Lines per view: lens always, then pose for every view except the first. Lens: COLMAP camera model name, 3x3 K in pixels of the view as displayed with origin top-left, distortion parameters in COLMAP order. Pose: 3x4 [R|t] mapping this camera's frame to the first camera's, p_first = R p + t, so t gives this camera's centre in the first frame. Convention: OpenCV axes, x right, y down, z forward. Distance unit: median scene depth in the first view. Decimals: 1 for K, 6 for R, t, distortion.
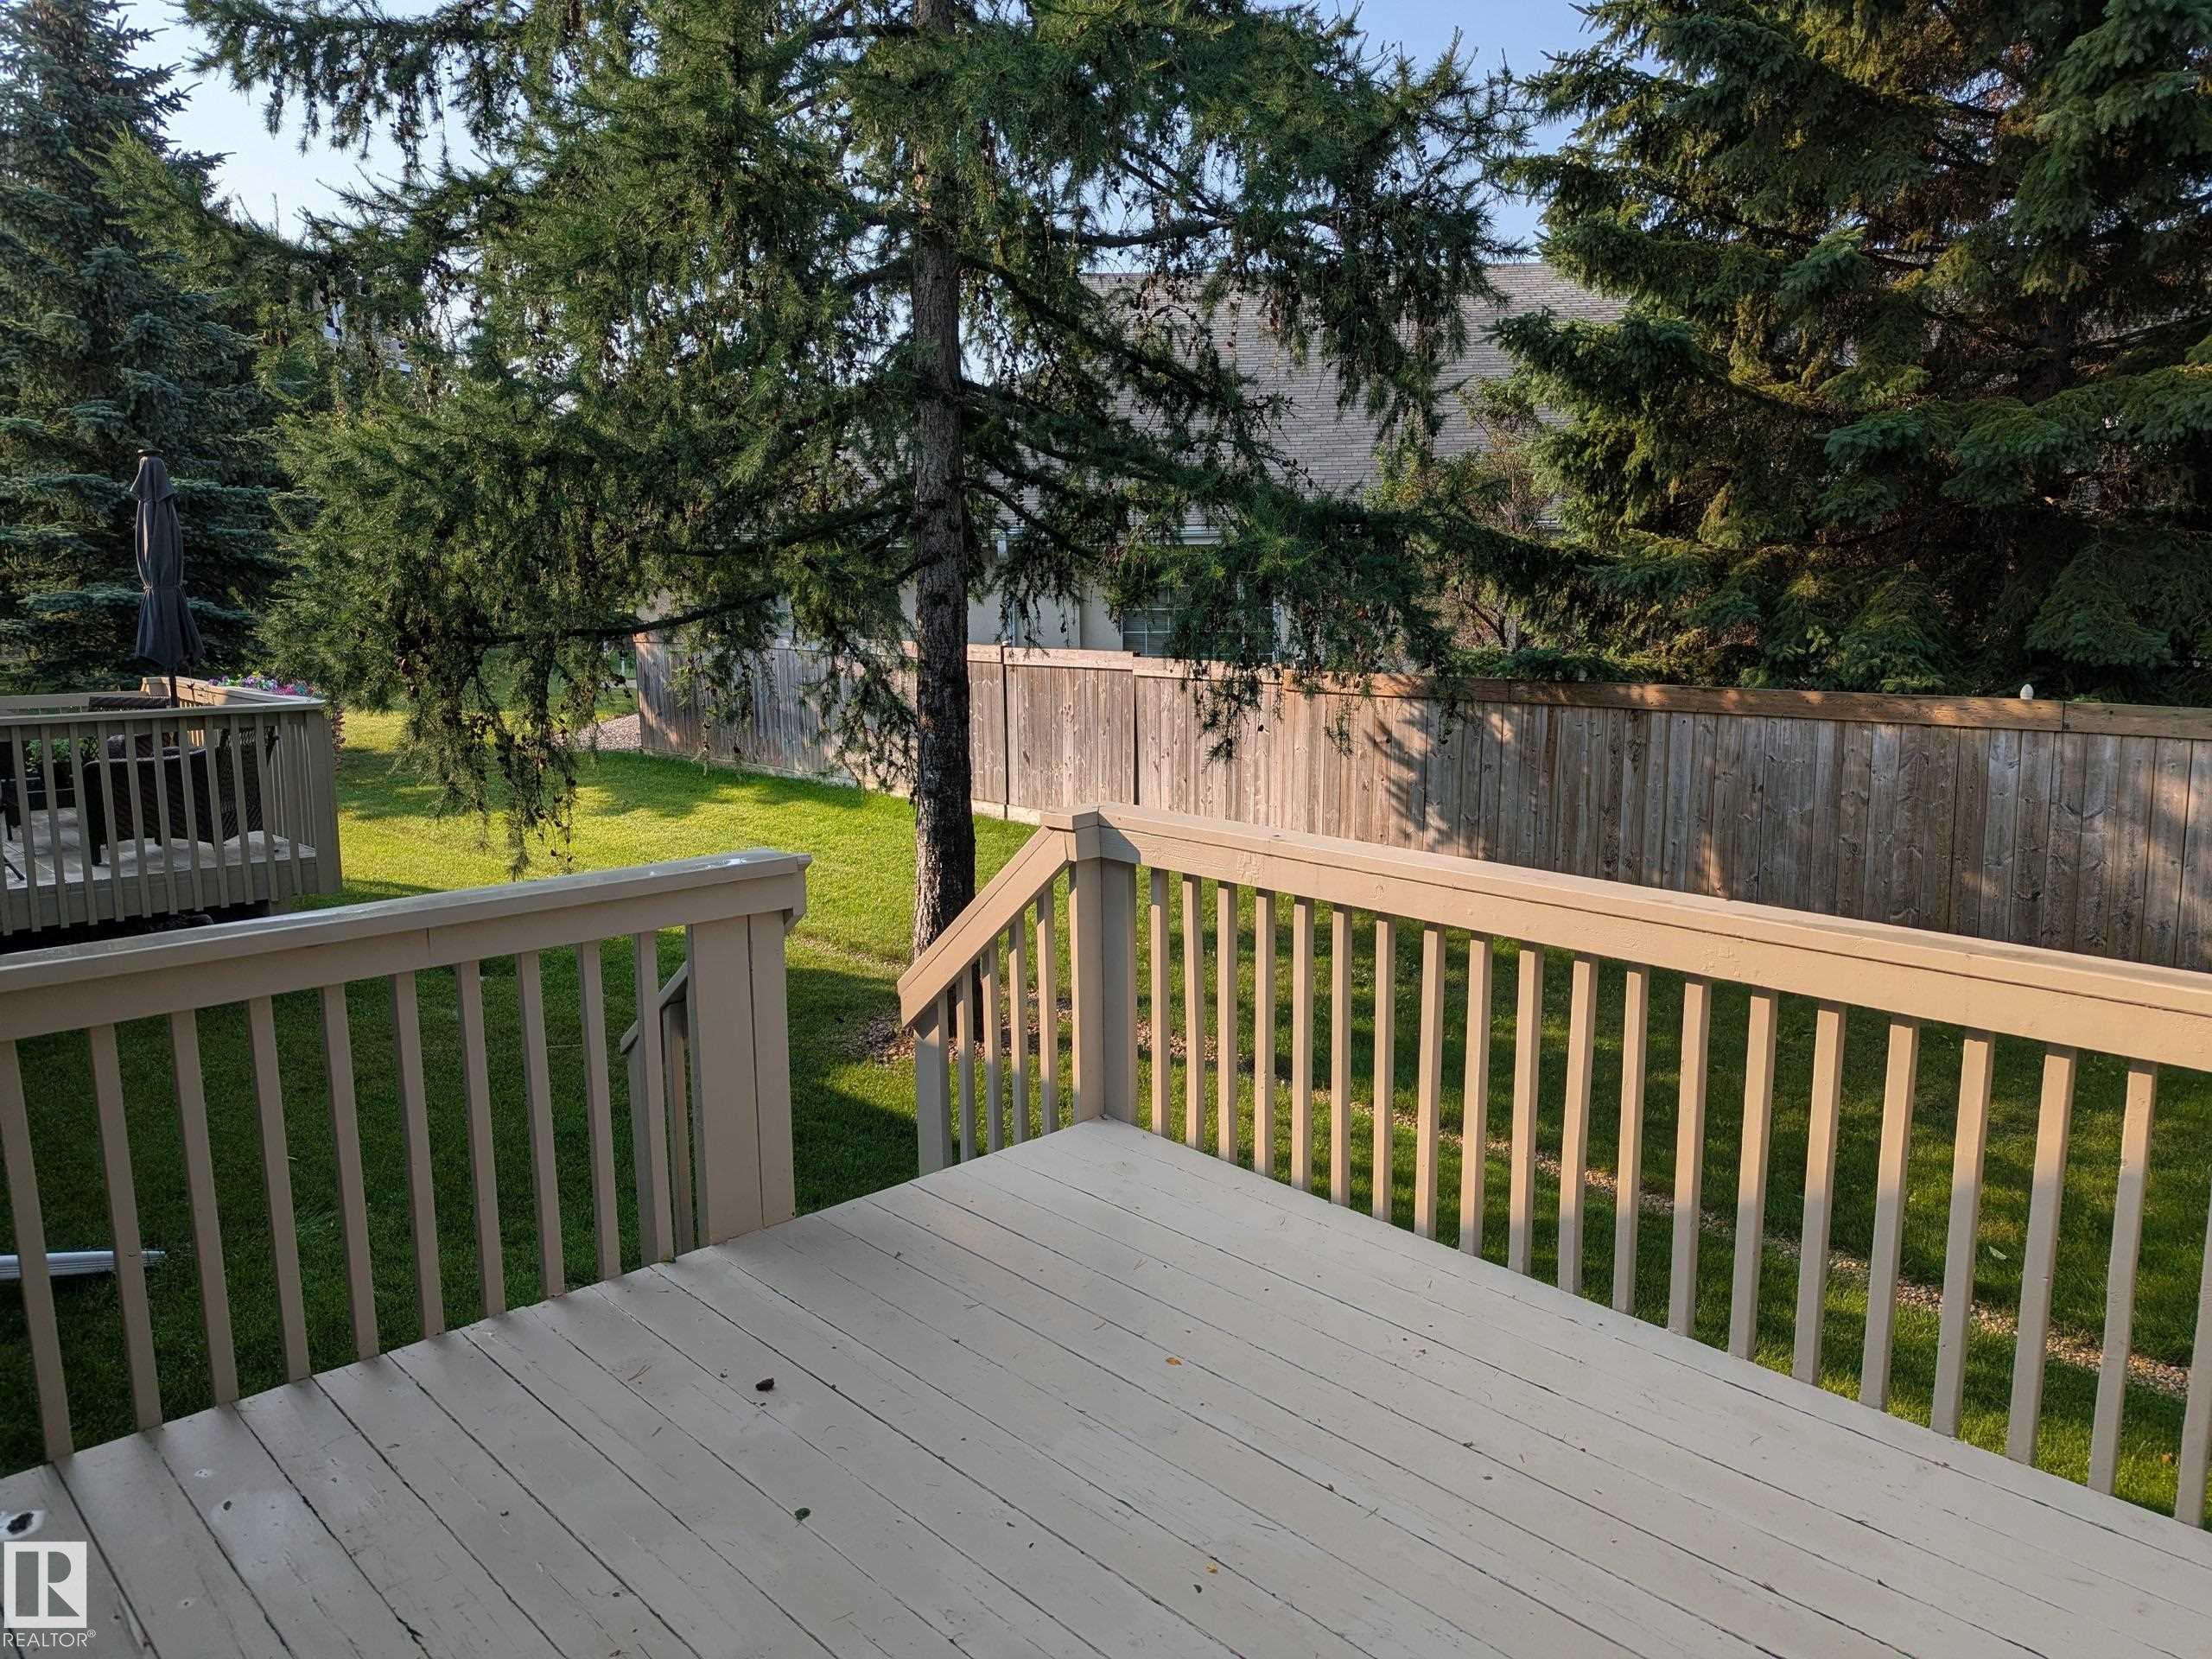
lens RADIAL K [[1534.4, 0, 1108.8], [0, 1534.4, 822.4], [0, 0, 1]] dist [0.003744, -0.002989]
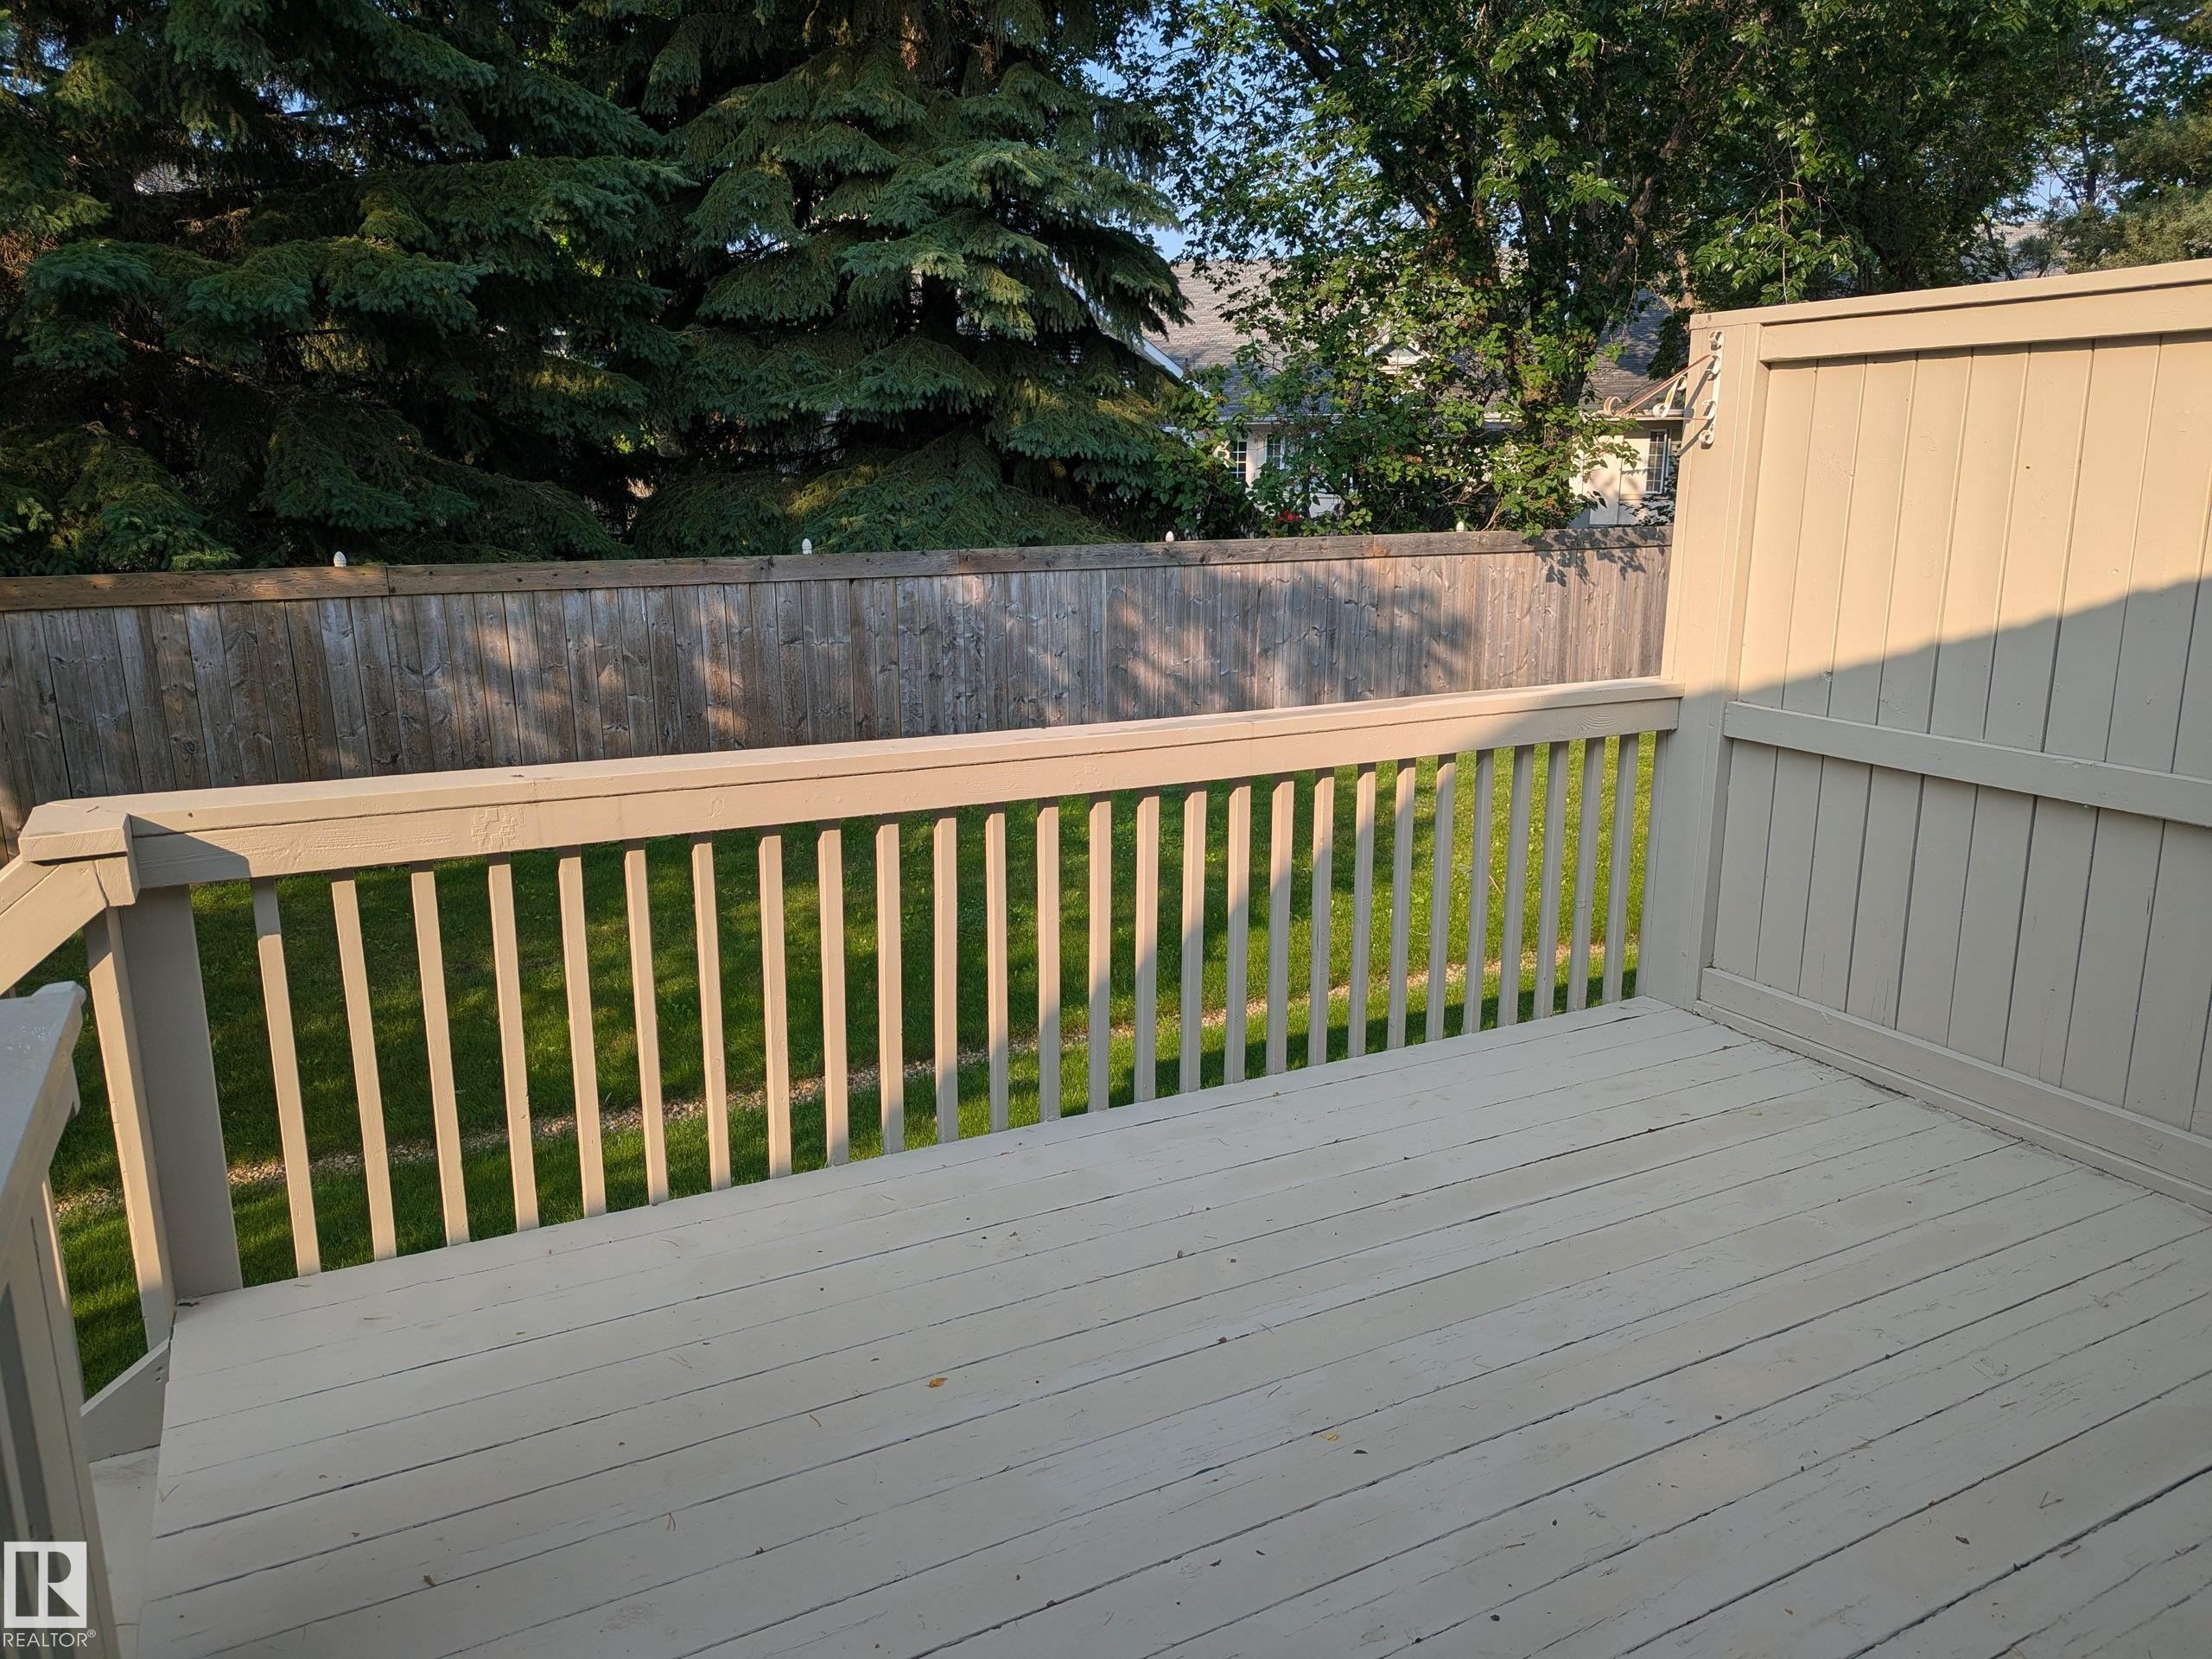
lens RADIAL K [[1534.4, 0, 1113.3], [0, 1534.4, 832.9], [0, 0, 1]] dist [0.003744, -0.002989]
pose [[0.270685, -0.219608, 0.937284, -0.238996], [0.143948, 0.971919, 0.186151, -0.025746], [-0.951845, 0.084531, 0.294696, 0.244326]]
